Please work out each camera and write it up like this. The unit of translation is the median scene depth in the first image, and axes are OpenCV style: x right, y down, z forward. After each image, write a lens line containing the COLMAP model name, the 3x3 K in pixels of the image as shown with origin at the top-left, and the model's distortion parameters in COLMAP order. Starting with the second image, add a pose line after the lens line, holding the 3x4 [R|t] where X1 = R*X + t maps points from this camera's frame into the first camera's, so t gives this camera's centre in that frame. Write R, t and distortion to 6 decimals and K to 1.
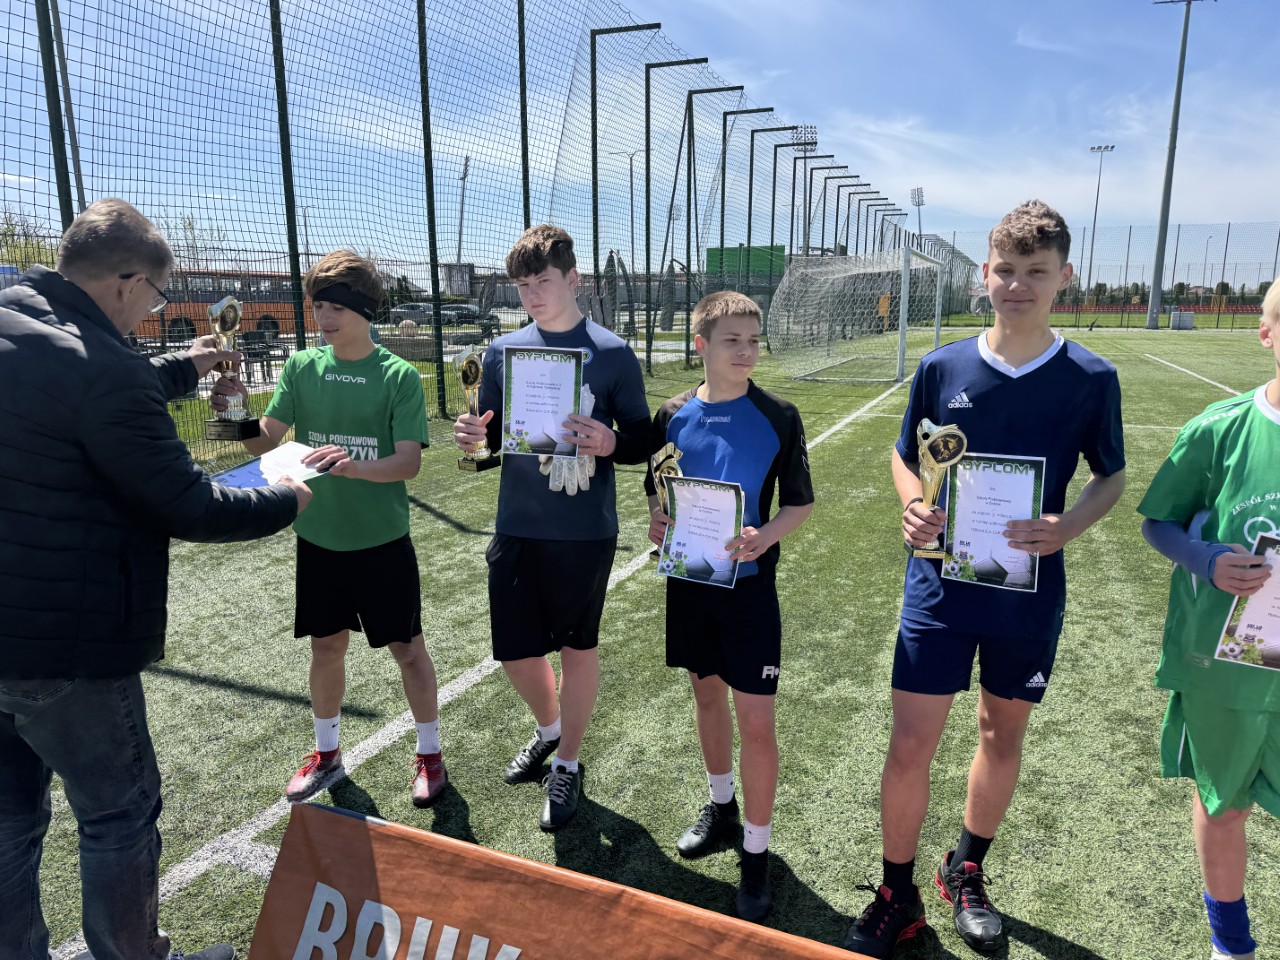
lens RADIAL K [[904.2, 0, 629.6], [0, 904.2, 481.6], [0, 0, 1]] dist [0.049922, -0.048994]
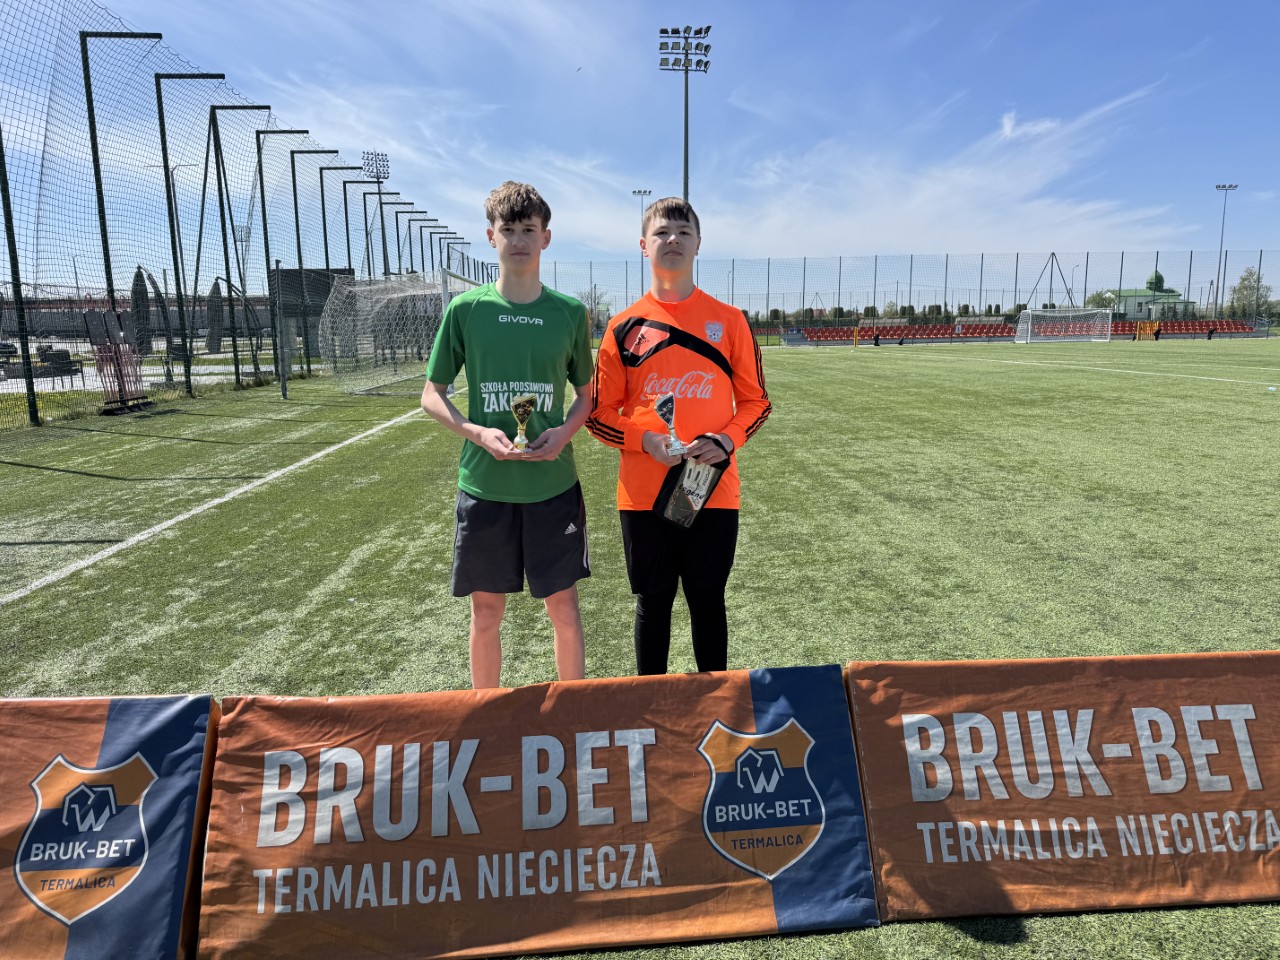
lens RADIAL K [[904.2, 0, 635.4], [0, 904.2, 473.8], [0, 0, 1]] dist [0.049922, -0.048994]
pose [[0.904306, -0.079193, 0.419475, 0.201881], [0.094434, 0.995408, -0.015656, 0.118325], [-0.416309, 0.053770, 0.907632, -0.309190]]
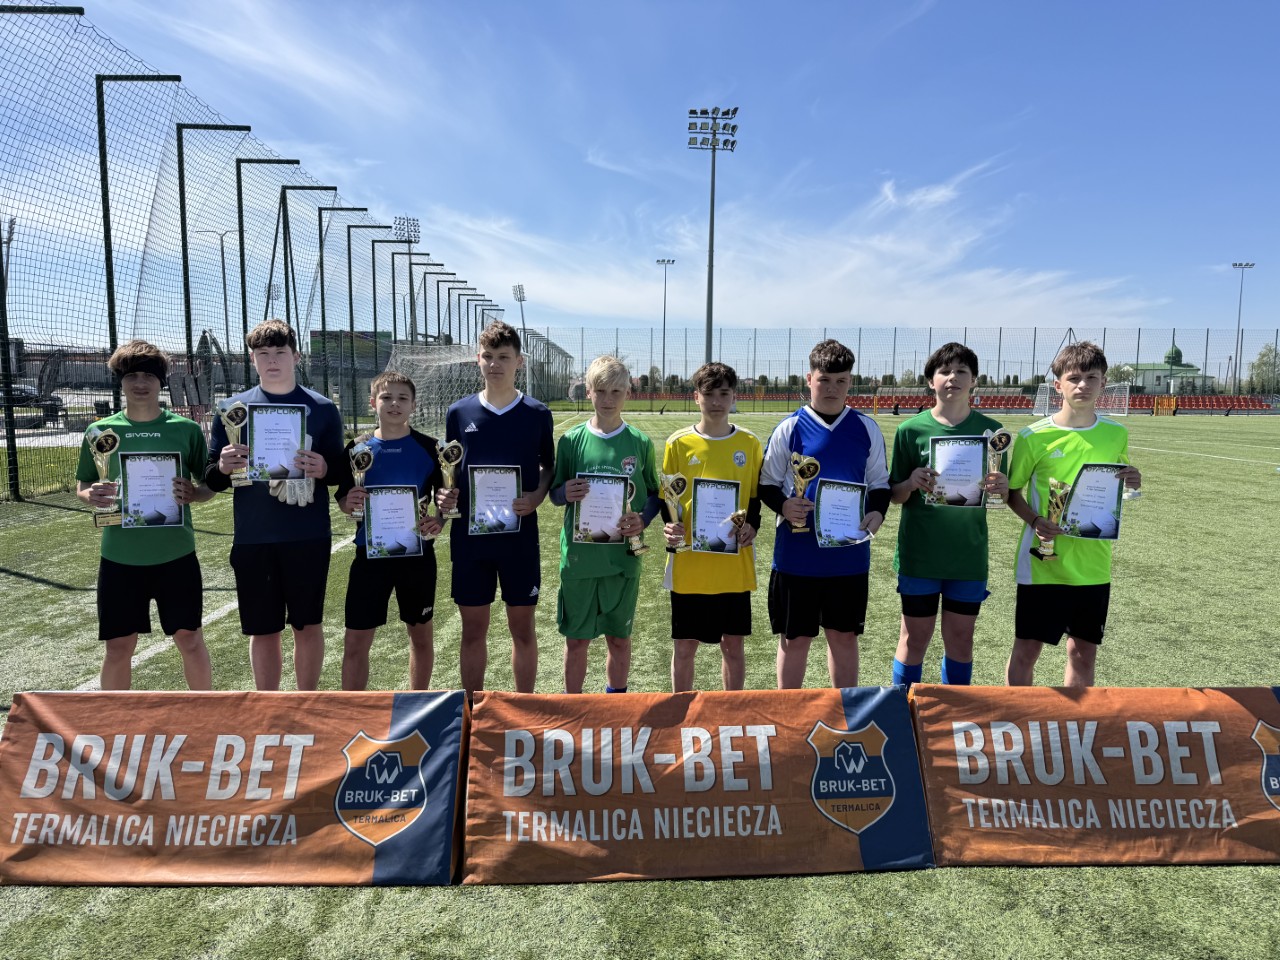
lens RADIAL K [[904.2, 0, 639.1], [0, 904.2, 479.9], [0, 0, 1]] dist [0.049922, -0.048994]
pose [[0.911157, -0.033529, 0.410694, -0.015370], [0.071446, 0.994443, -0.077324, 0.107359], [-0.405819, 0.099797, 0.908489, -0.511050]]
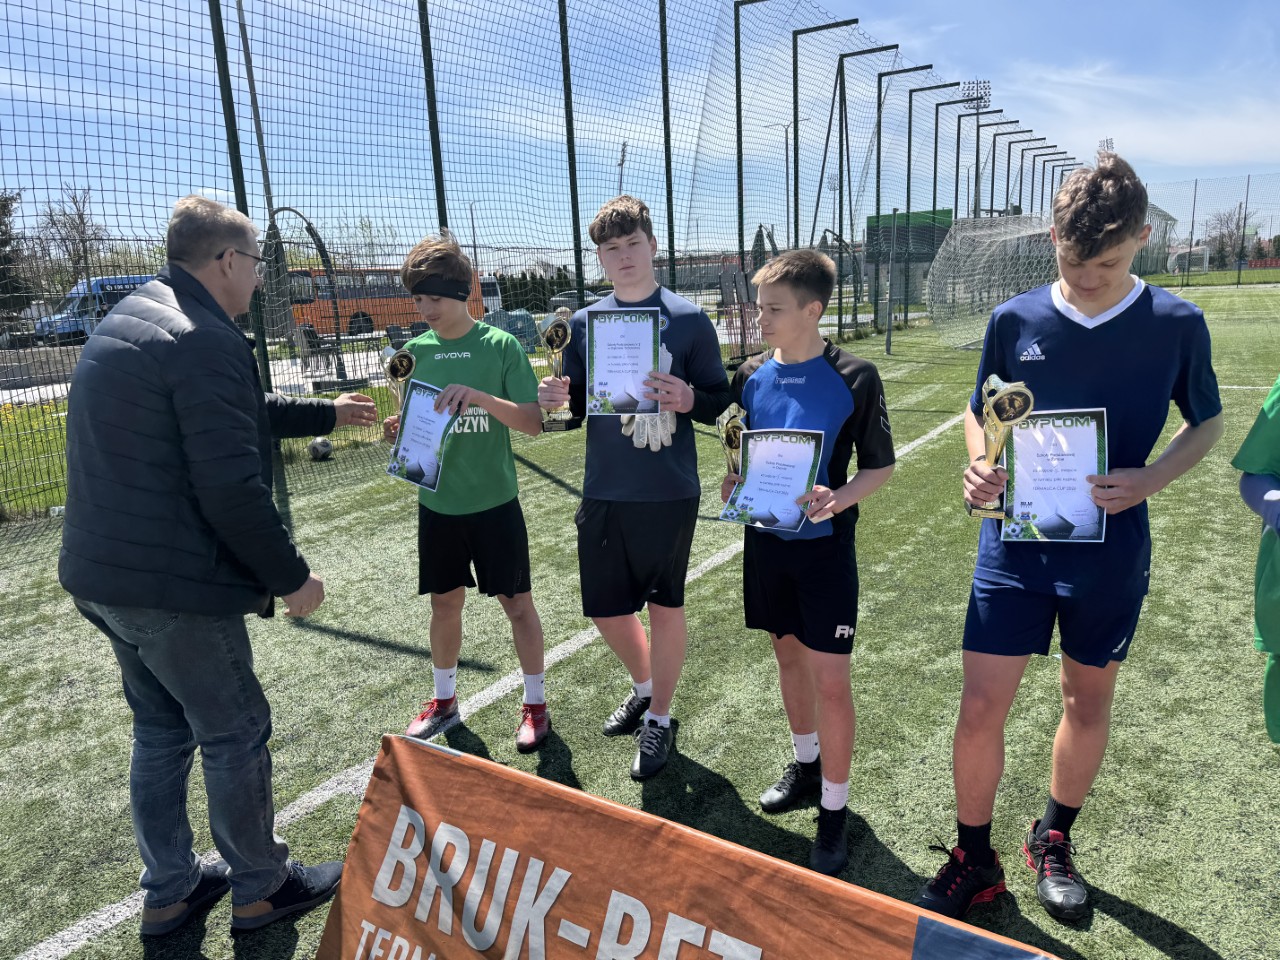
lens RADIAL K [[904.2, 0, 629.0], [0, 904.2, 478.8], [0, 0, 1]] dist [0.049922, -0.048994]
pose [[0.984481, -0.007336, -0.175337, 0.069289], [0.010567, 0.999791, 0.017504, 0.014649], [0.175172, -0.019085, 0.984353, -0.019199]]
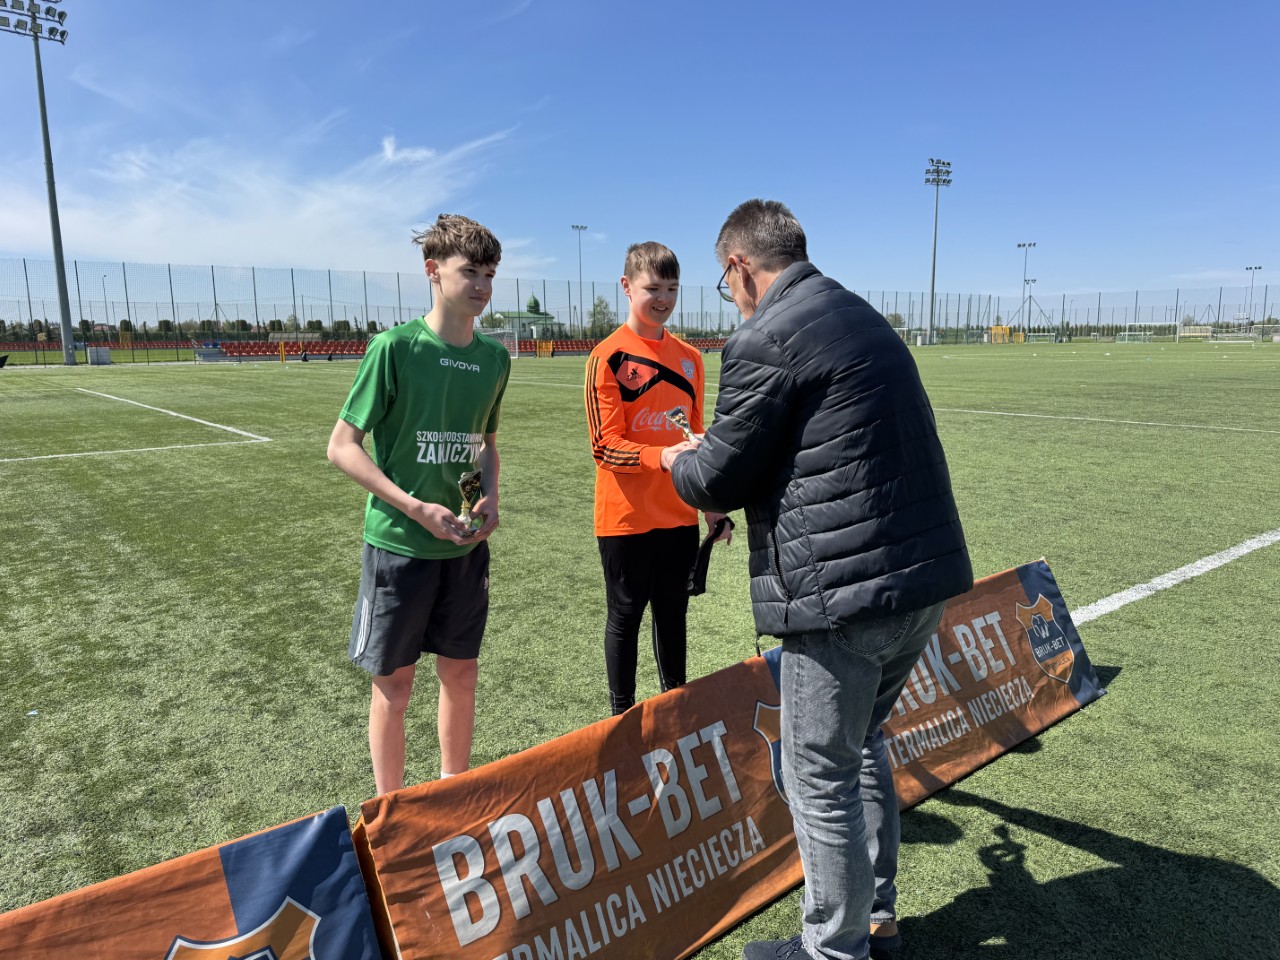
lens RADIAL K [[904.2, 0, 646.5], [0, 904.2, 486.3], [0, 0, 1]] dist [0.049922, -0.048994]
pose [[0.472708, -0.149702, 0.868410, -0.168102], [0.180065, 0.981081, 0.071109, 0.041363], [-0.862626, 0.122756, 0.490721, -0.045924]]
